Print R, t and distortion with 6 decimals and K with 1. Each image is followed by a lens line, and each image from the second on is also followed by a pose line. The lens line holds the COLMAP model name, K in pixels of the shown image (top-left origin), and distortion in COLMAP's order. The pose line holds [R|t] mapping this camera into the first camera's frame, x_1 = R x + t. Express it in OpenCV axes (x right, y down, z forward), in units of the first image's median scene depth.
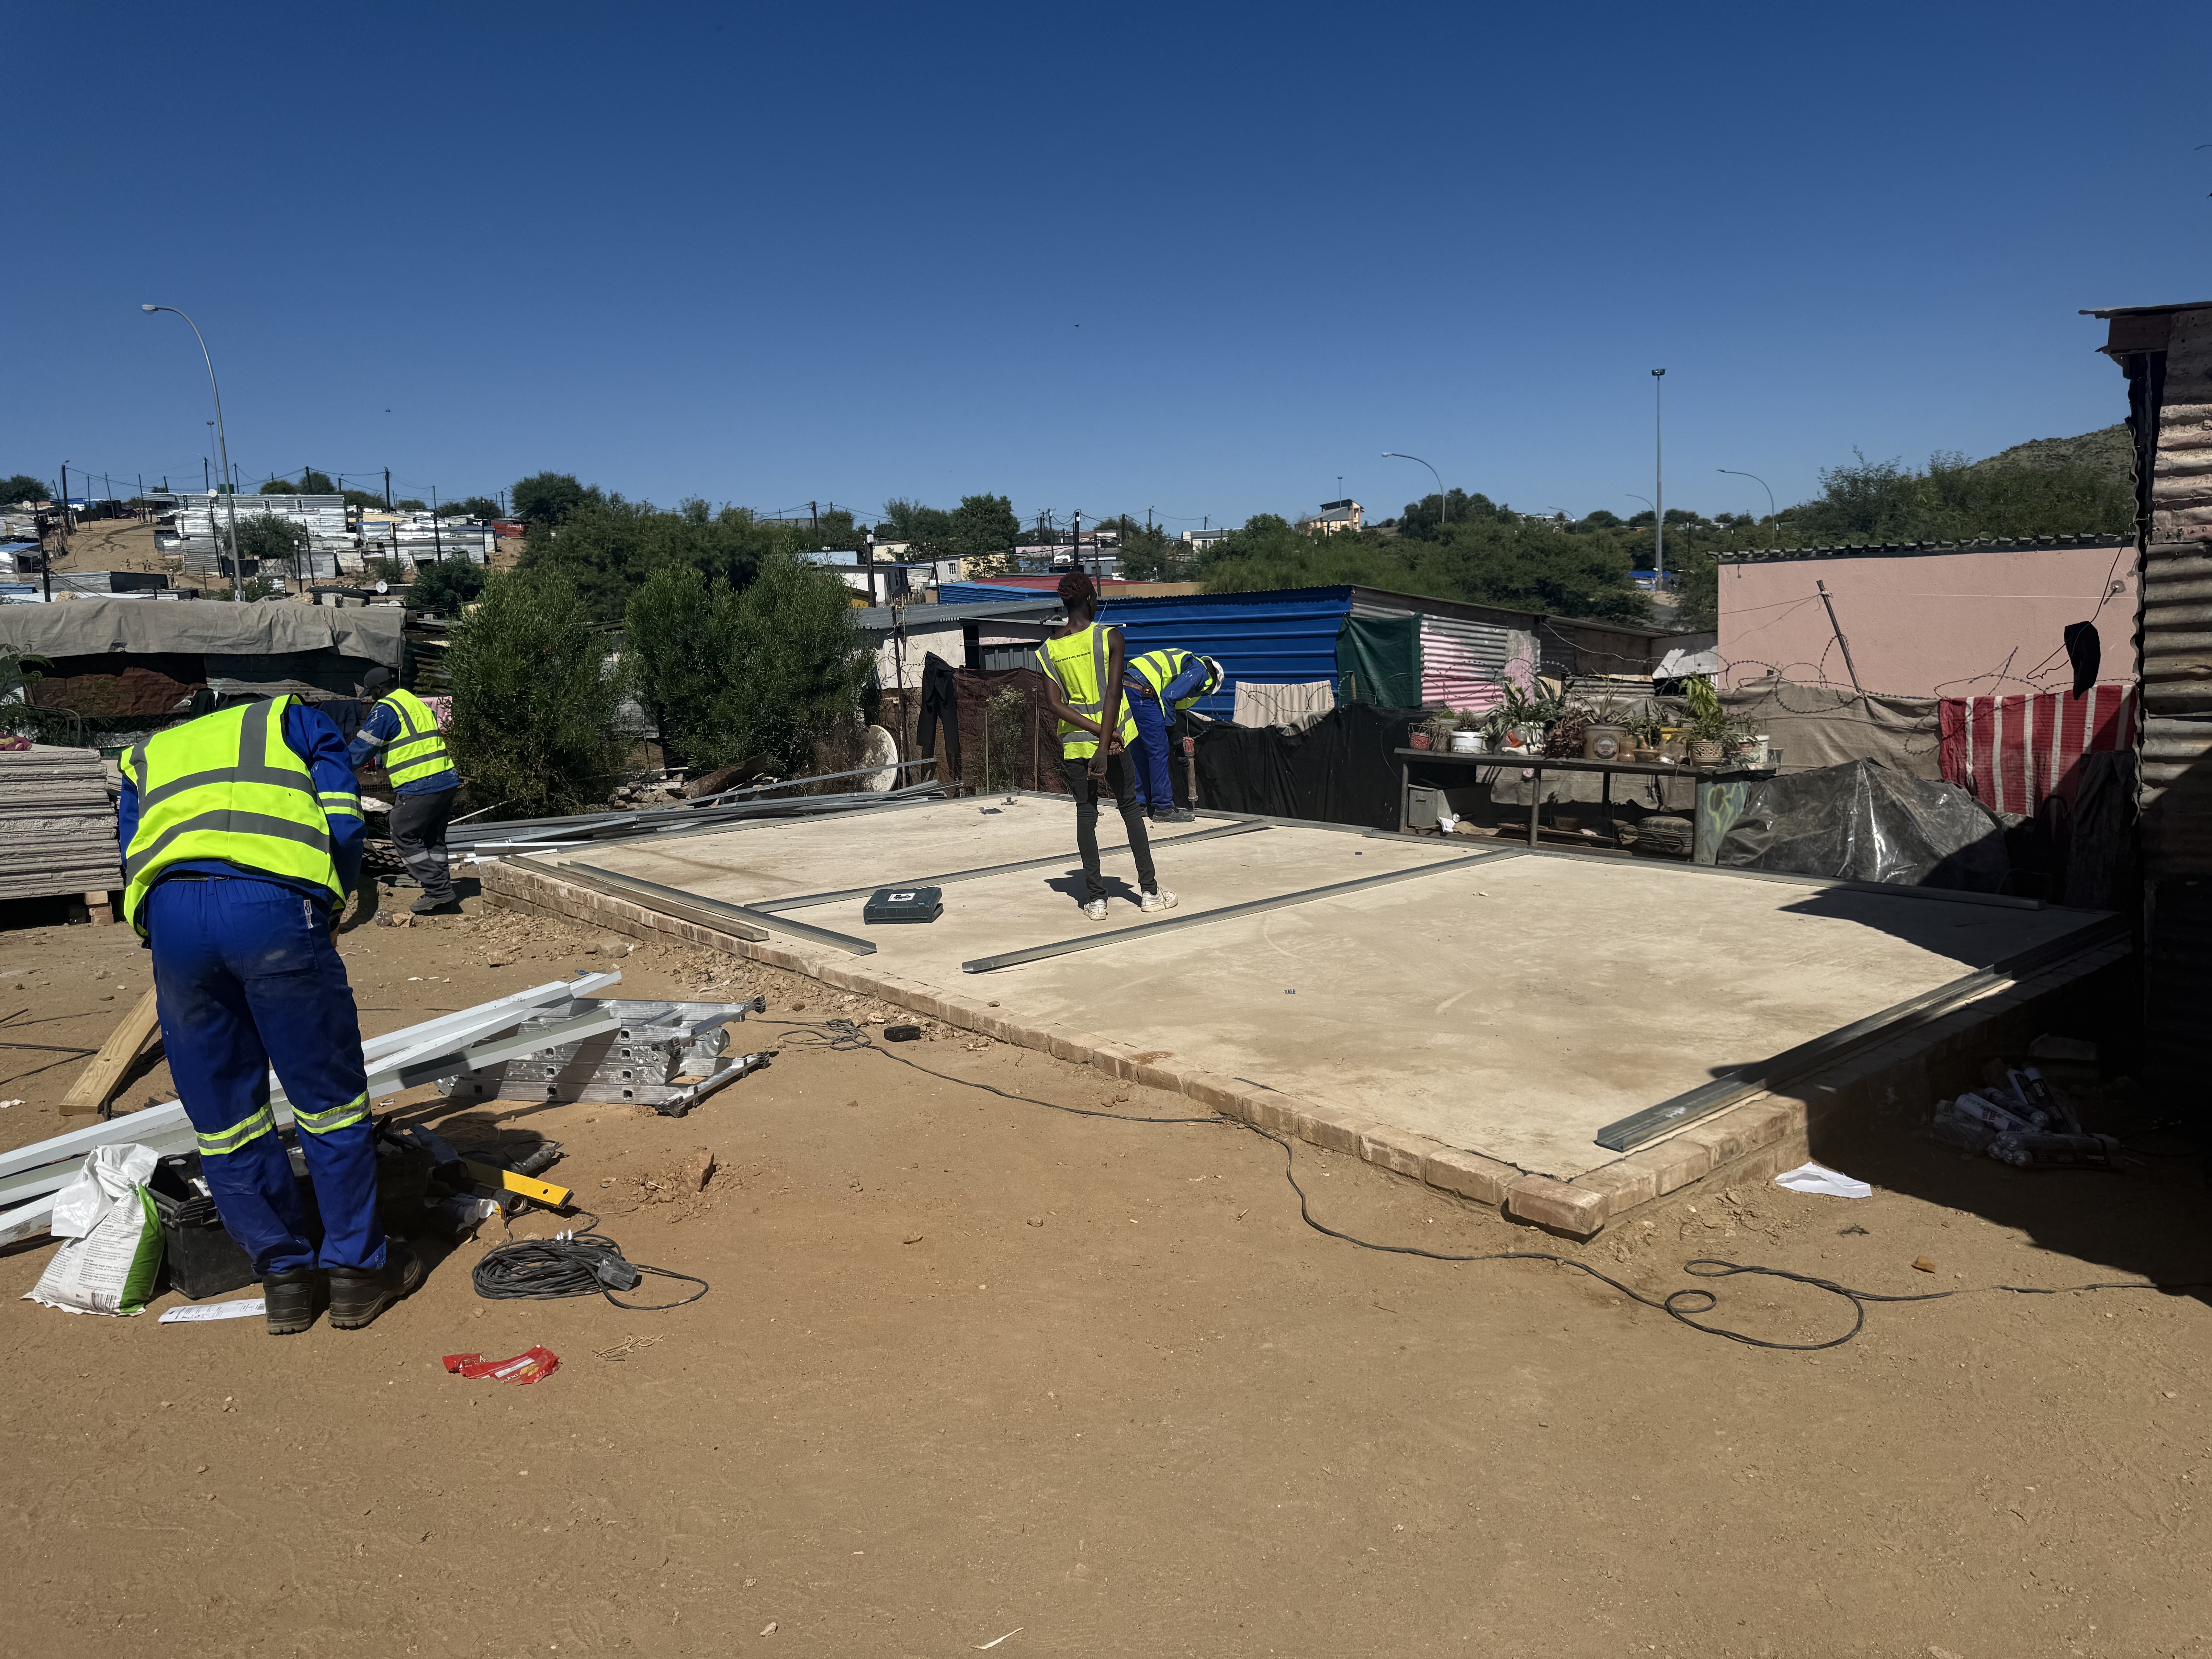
lens RADIAL K [[1547.4, 0, 1106.0], [0, 1547.4, 829.5], [0, 0, 1]] dist [0.086561, -0.128780]
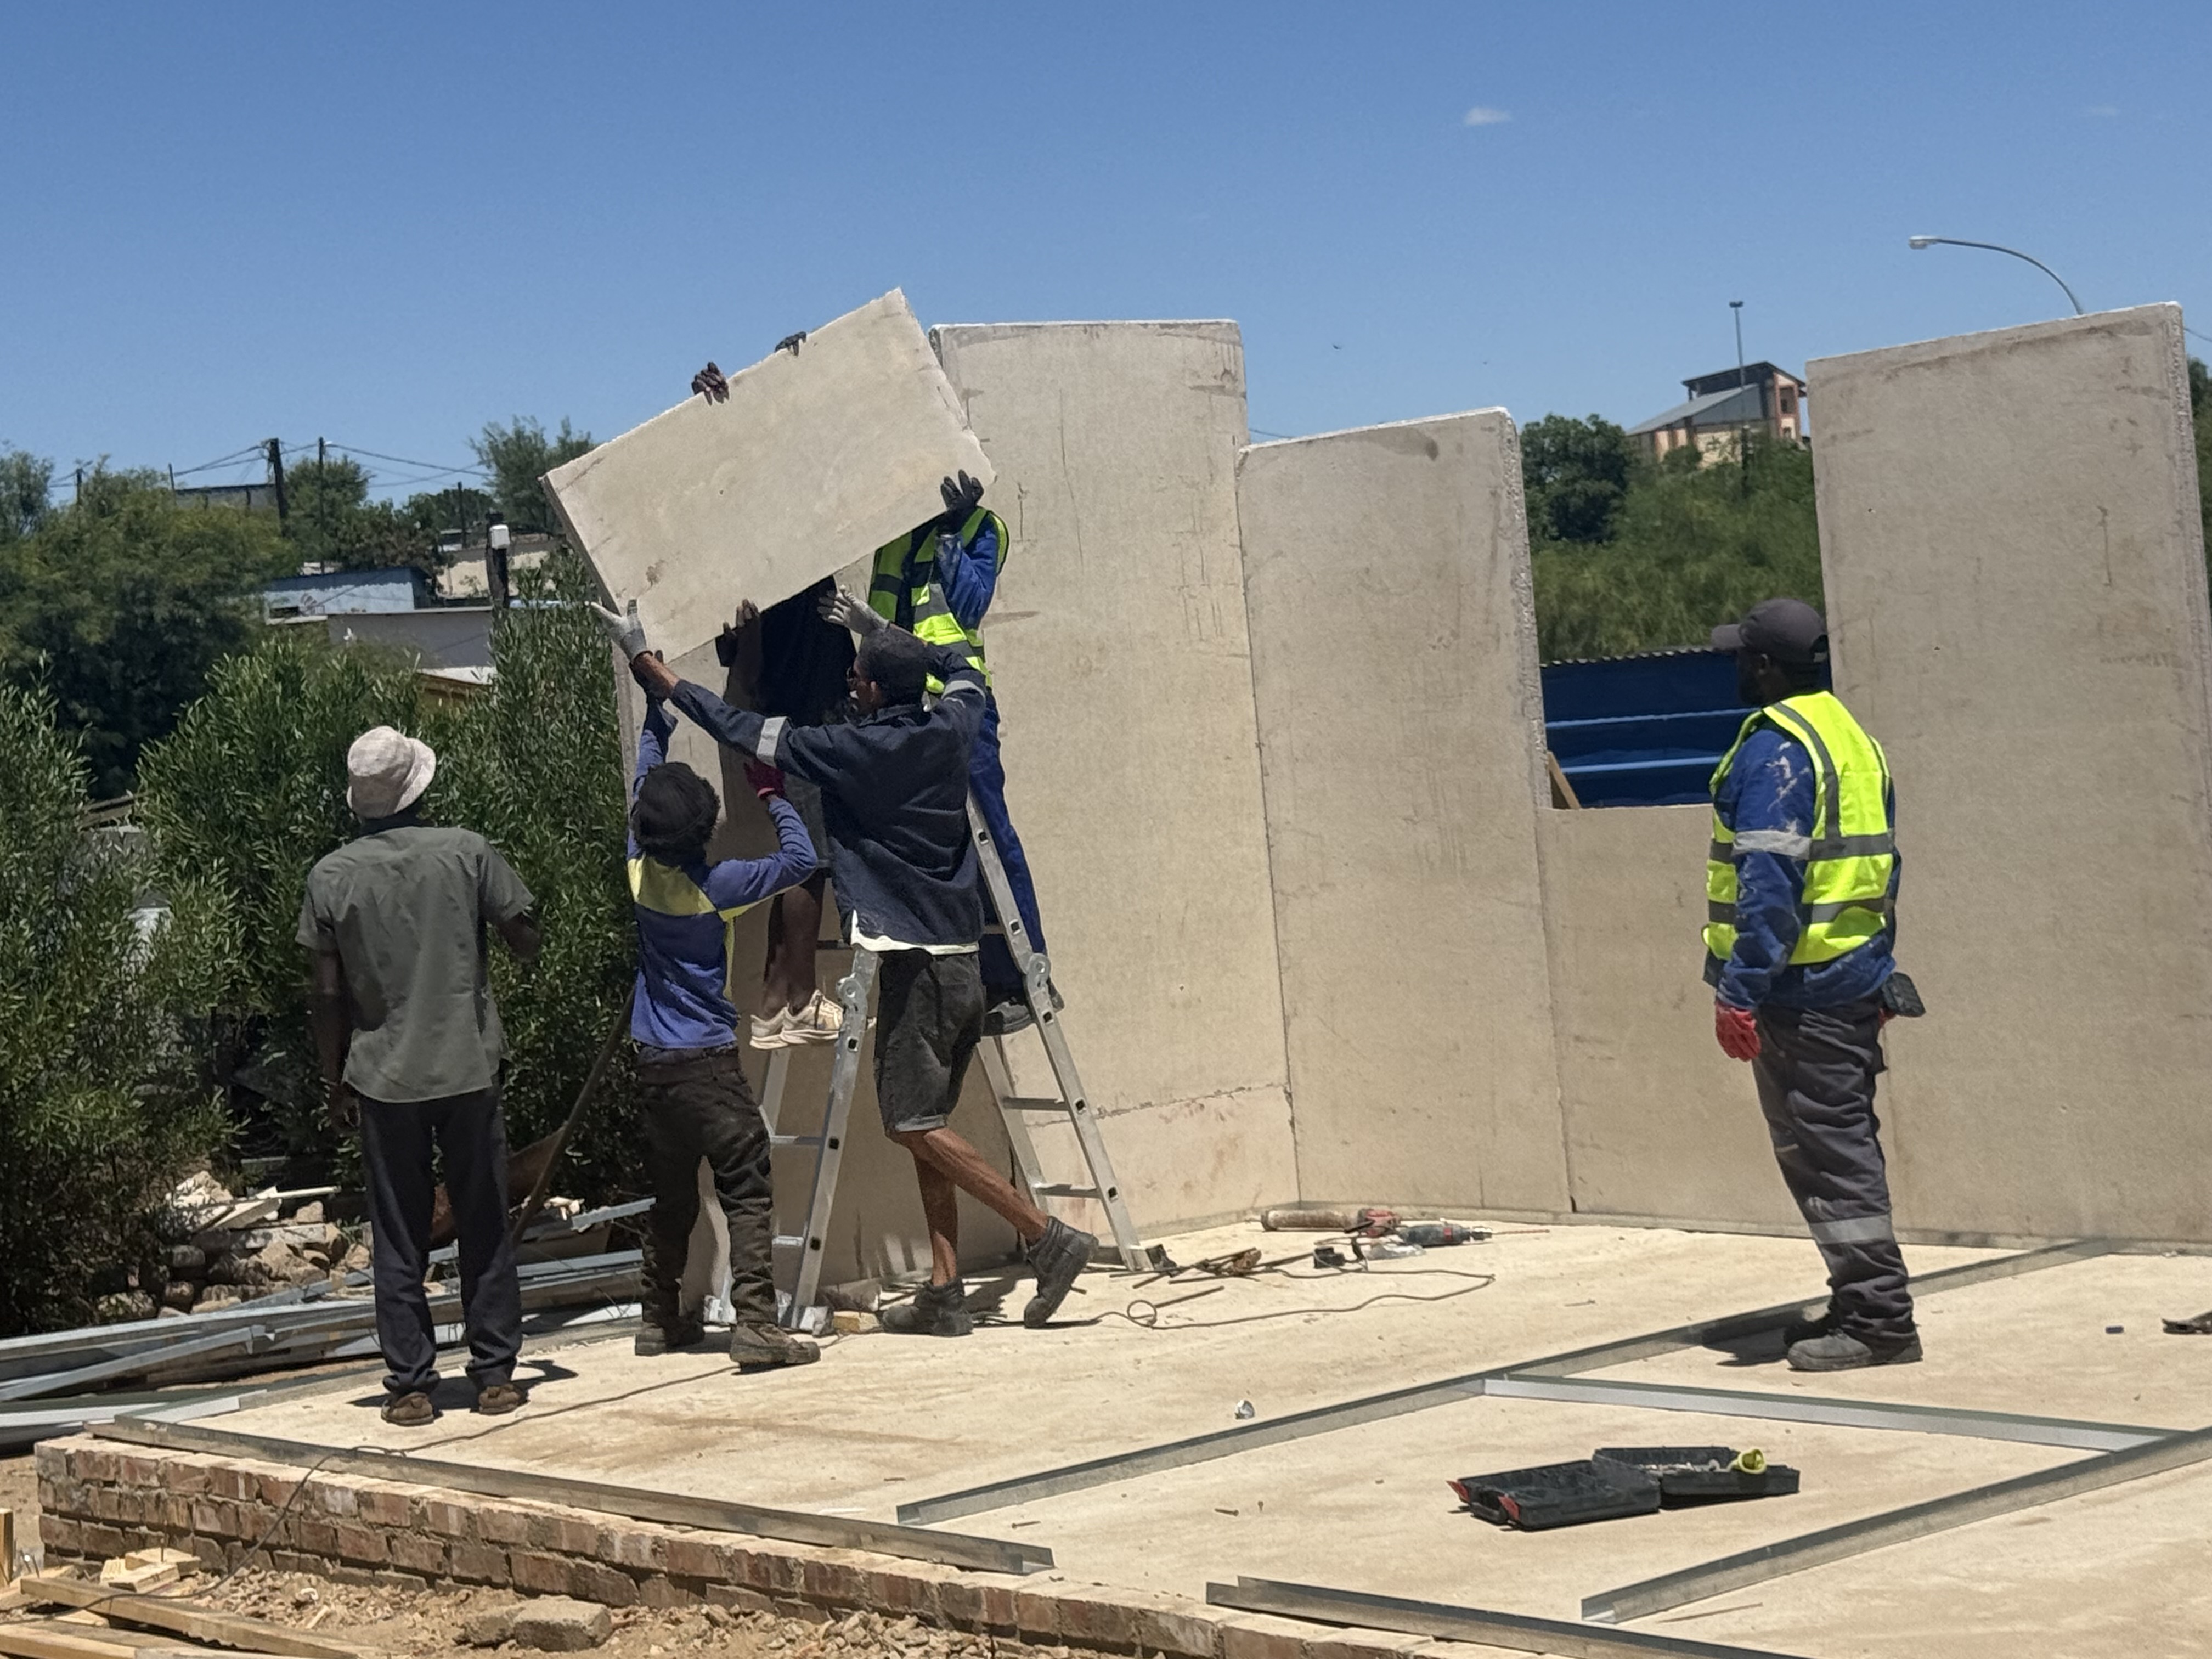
lens RADIAL K [[4461.8, 0, 1106.0], [0, 4461.8, 829.5], [0, 0, 1]] dist [0.153273, -0.112598]
pose [[0.998920, -0.046450, -0.001183, -0.081651], [0.046025, 0.992629, -0.112111, 0.004615], [0.006382, 0.111935, 0.993695, -0.072536]]
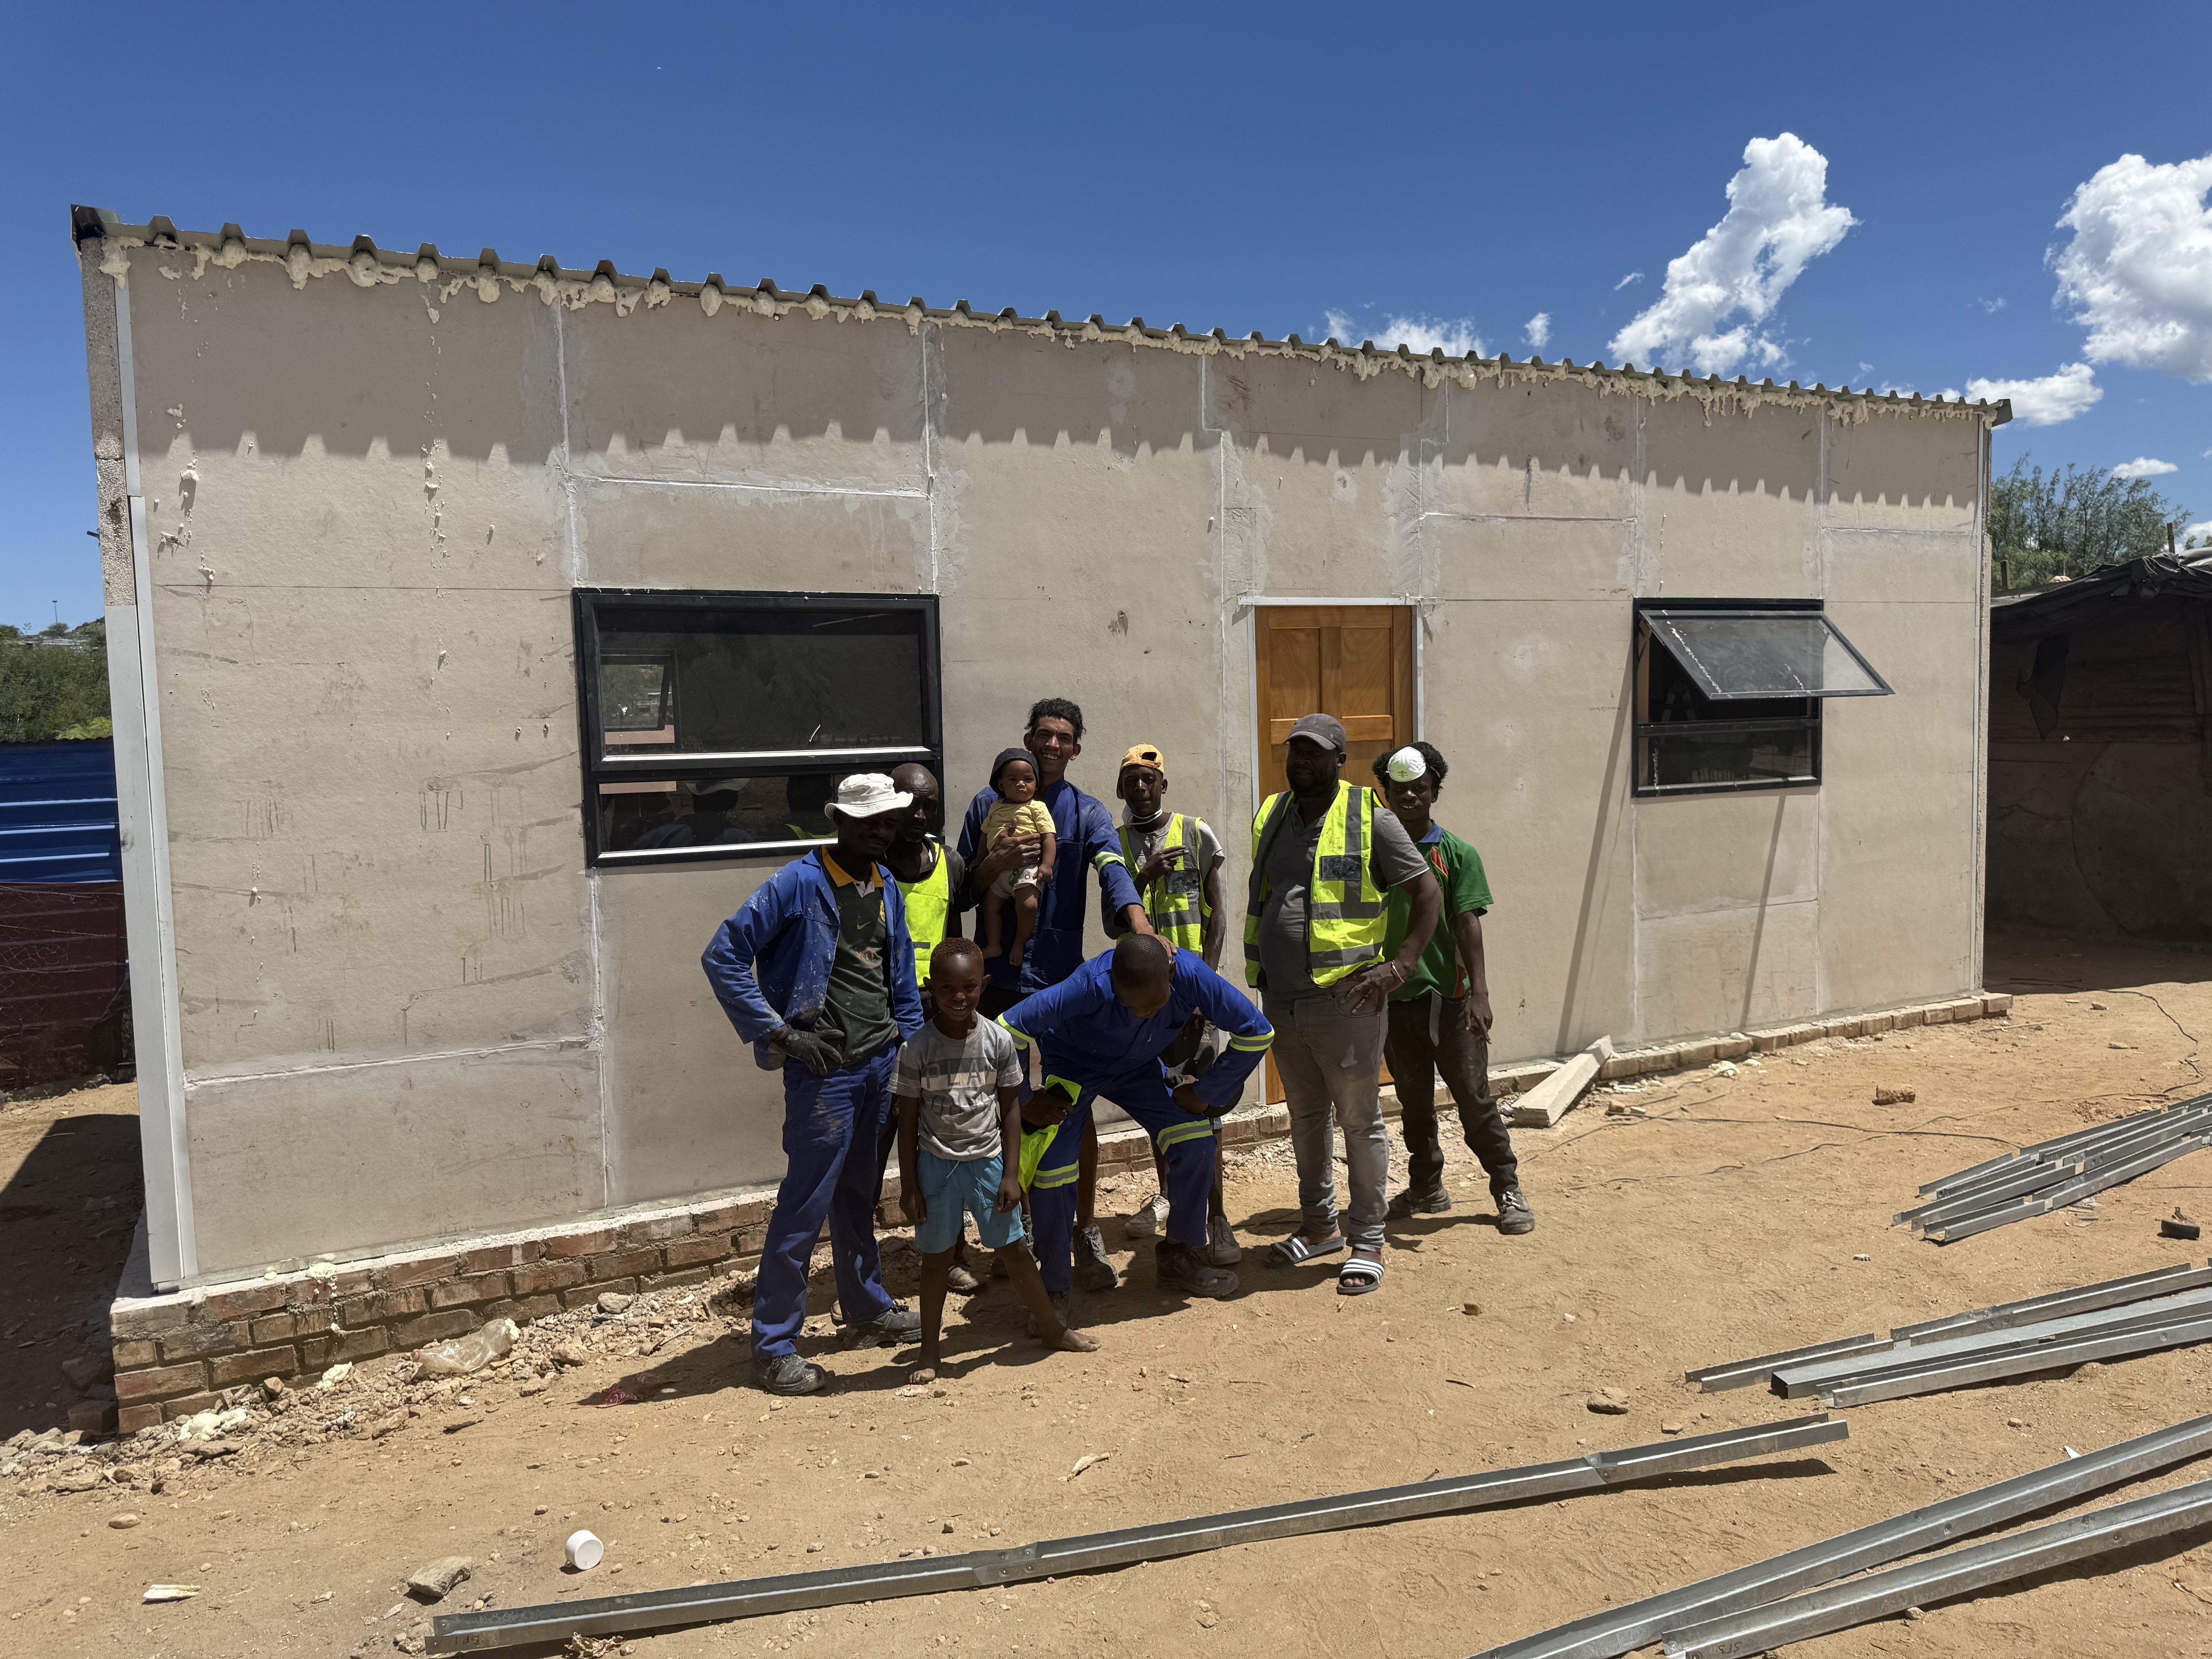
lens RADIAL K [[1533.0, 0, 1093.7], [0, 1533.0, 833.5], [0, 0, 1]] dist [0.039962, -0.059467]
pose [[0.229413, -0.039219, 0.972539, -0.449438], [0.155466, 0.987836, 0.003162, -0.040563], [-0.960833, 0.150471, 0.232720, 0.373341]]
